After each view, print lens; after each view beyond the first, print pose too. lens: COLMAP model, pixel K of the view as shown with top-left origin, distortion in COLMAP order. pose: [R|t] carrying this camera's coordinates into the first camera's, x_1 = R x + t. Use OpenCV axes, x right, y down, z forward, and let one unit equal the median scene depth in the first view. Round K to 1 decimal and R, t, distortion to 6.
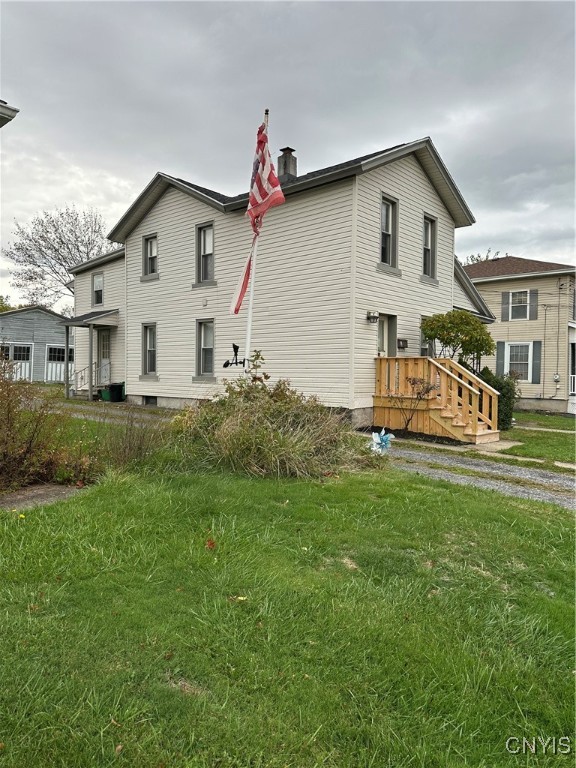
lens RADIAL K [[543.9, 0, 285.1], [0, 543.9, 386.1], [0, 0, 1]] dist [0.004322, 0.000446]
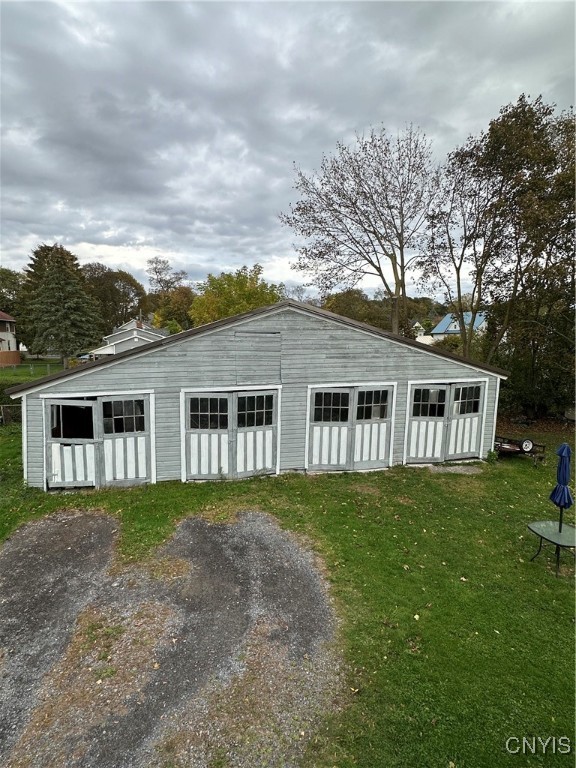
lens RADIAL K [[406.7, 0, 284.2], [0, 406.7, 386.6], [0, 0, 1]] dist [-0.012790, -0.000572]
pose [[0.815242, 0.055170, -0.576487, -0.209579], [0.002390, 0.995123, 0.098614, -0.086418], [0.579116, -0.081773, 0.811134, 0.571187]]
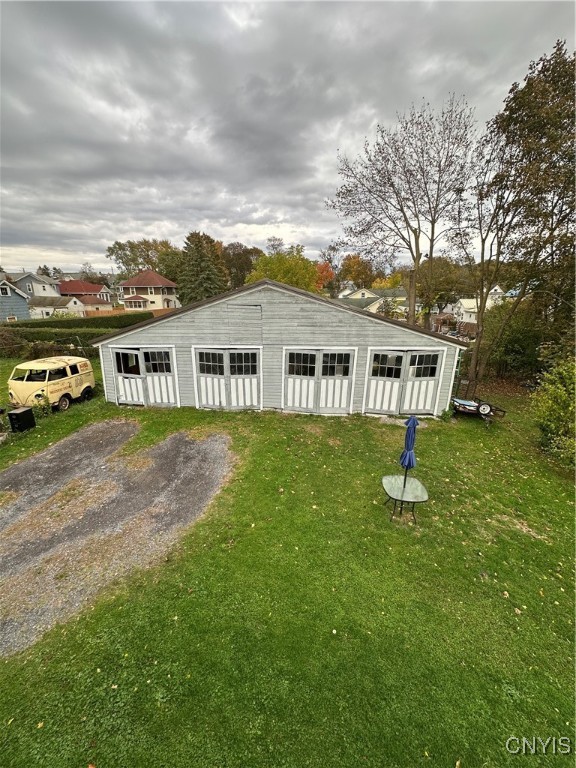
lens RADIAL K [[307.5, 0, 289.5], [0, 307.5, 383.7], [0, 0, 1]] dist [-0.009421, 0.001188]
pose [[0.609023, 0.207339, -0.765573, -0.139575], [-0.009542, 0.967073, 0.254320, -0.097309], [0.793095, -0.147581, 0.590948, 0.639003]]
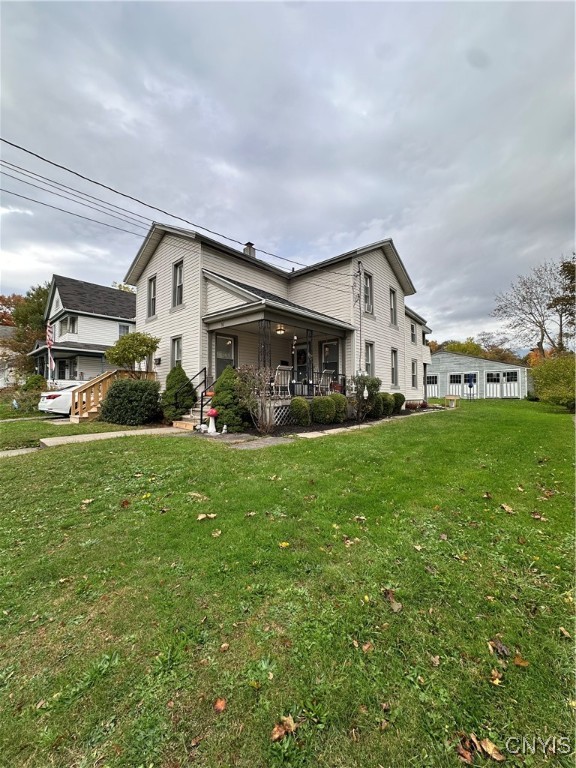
lens RADIAL K [[307.5, 0, 286.0], [0, 307.5, 382.3], [0, 0, 1]] dist [-0.009421, 0.001188]
pose [[-0.000817, -0.048699, -0.998813, 0.348927], [-0.017210, 0.998666, -0.048678, 0.000609], [0.999852, 0.017150, -0.001654, 0.426024]]
